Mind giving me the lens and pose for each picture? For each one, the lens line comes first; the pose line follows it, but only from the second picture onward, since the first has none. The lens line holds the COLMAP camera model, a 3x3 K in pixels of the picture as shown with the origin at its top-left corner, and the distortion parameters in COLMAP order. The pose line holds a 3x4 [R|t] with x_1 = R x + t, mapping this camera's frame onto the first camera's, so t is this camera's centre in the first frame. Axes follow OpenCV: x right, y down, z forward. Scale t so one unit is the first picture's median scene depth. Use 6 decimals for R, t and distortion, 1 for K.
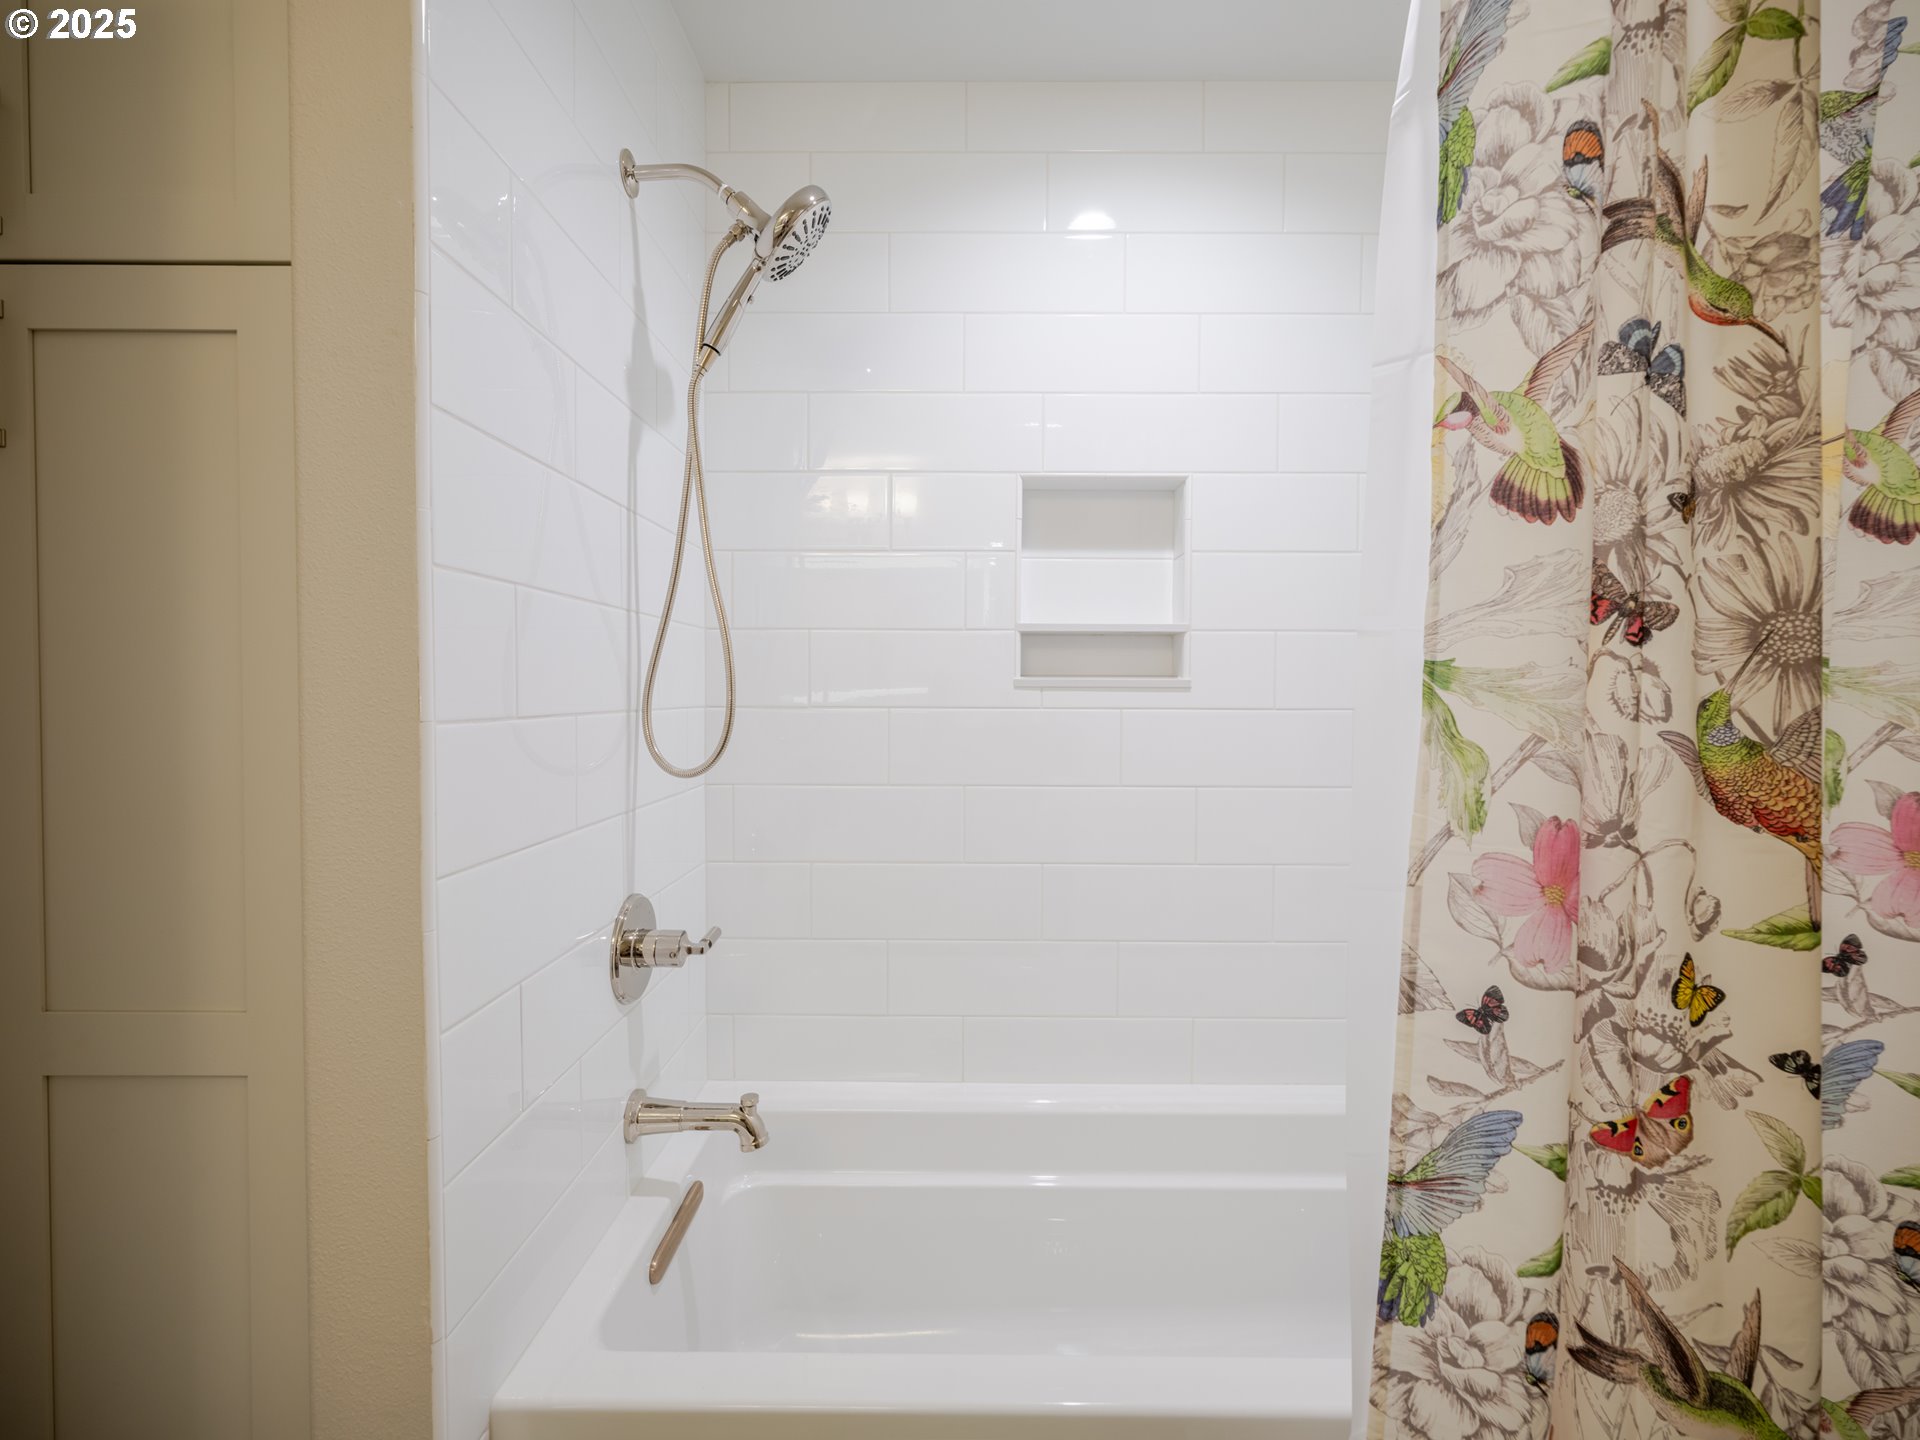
lens RADIAL K [[869.2, 0, 960.0], [0, 869.2, 720.0], [0, 0, 1]] dist [-0.001224, 0.000315]
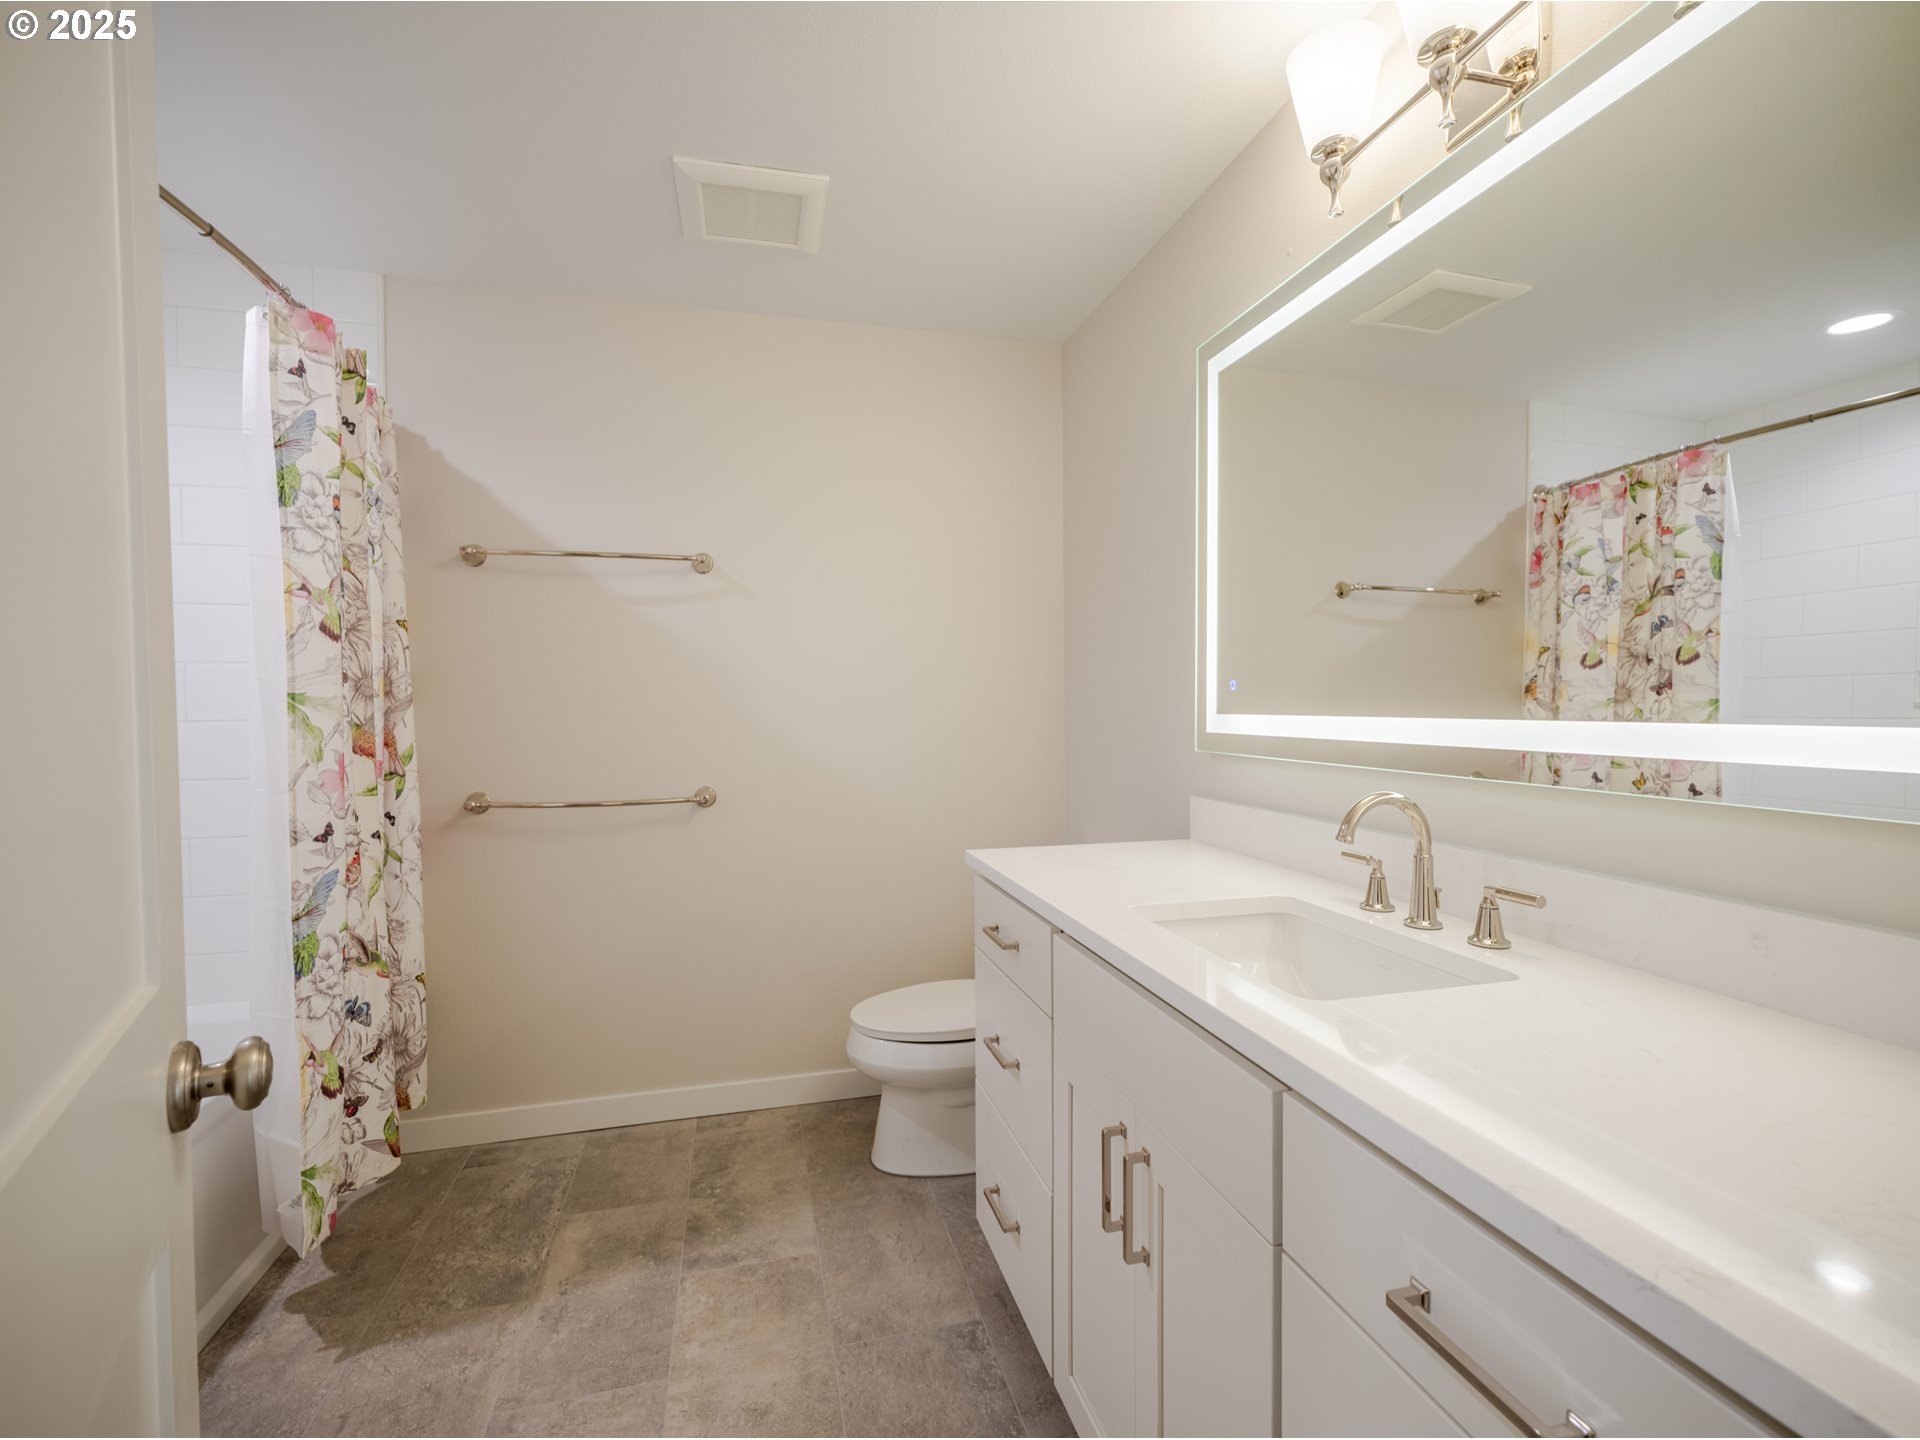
lens RADIAL K [[869.2, 0, 960.0], [0, 869.2, 720.0], [0, 0, 1]] dist [-0.001224, 0.000315]
pose [[-0.259532, -0.019078, 0.965546, -2.245063], [0.037301, 0.998861, 0.029763, 0.001803], [-0.965014, 0.043740, -0.258524, -0.131278]]
